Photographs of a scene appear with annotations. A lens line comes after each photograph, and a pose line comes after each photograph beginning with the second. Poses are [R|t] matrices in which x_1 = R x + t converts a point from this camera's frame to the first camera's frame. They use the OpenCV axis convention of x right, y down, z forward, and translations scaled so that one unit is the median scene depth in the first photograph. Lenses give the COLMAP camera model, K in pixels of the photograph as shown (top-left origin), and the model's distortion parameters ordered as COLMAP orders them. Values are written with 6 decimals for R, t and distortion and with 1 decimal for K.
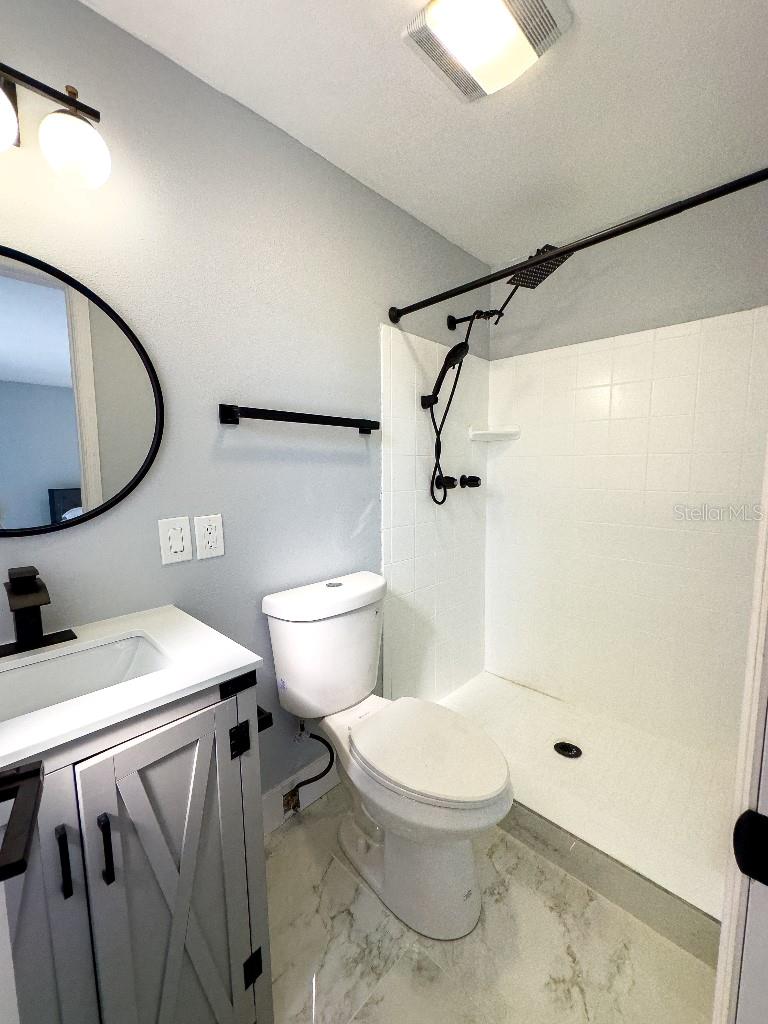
lens RADIAL K [[411.3, 0, 384.0], [0, 411.3, 512.0], [0, 0, 1]] dist [-0.000144, -0.000167]
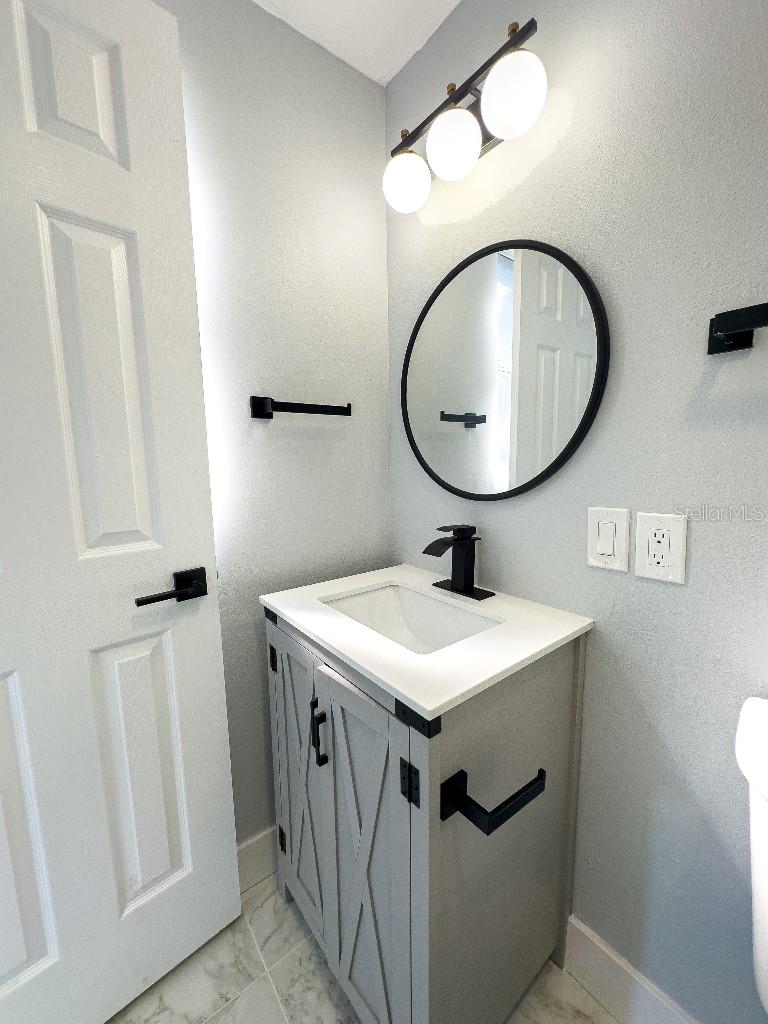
lens RADIAL K [[411.3, 0, 384.0], [0, 411.3, 512.0], [0, 0, 1]] dist [-0.000144, -0.000167]
pose [[-0.137300, 0.143963, -0.980012, 0.255016], [-0.097232, 0.982645, 0.157972, -0.054113], [0.985746, 0.116978, -0.120920, 0.711941]]
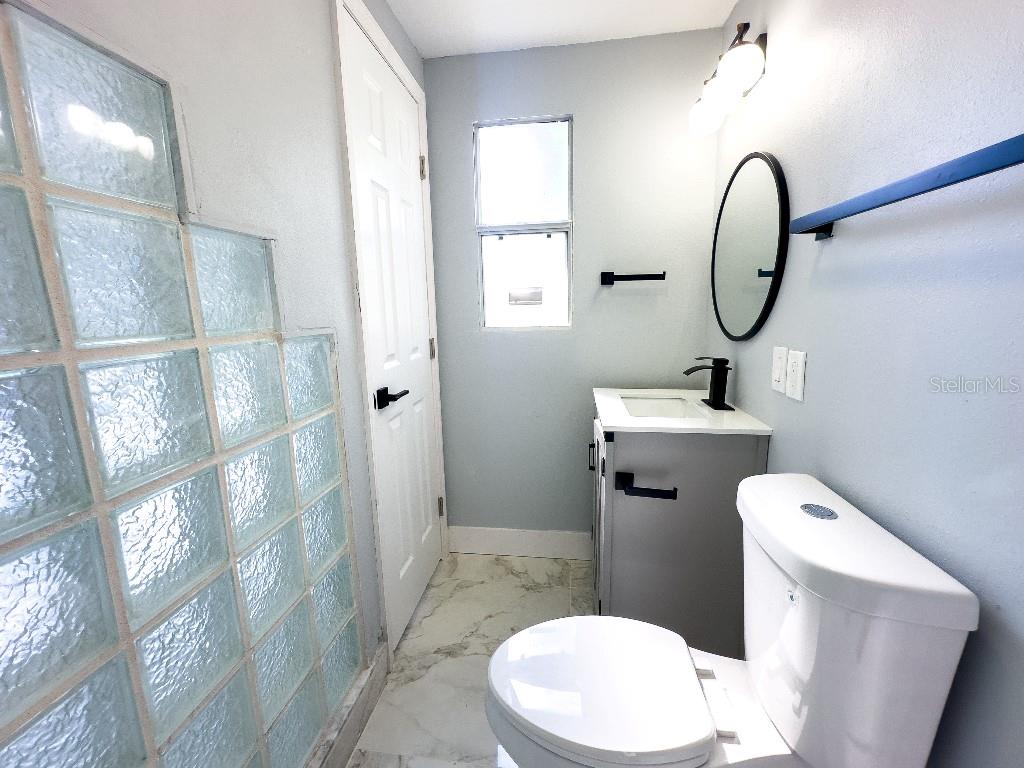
lens RADIAL K [[411.3, 0, 512.0], [0, 411.3, 384.0], [0, 0, 1]] dist [-0.000144, -0.000167]
pose [[-0.806630, 0.138267, -0.574657, 0.624511], [-0.036947, 0.958556, 0.282497, -0.161706], [0.589901, 0.249103, -0.768091, 1.426774]]
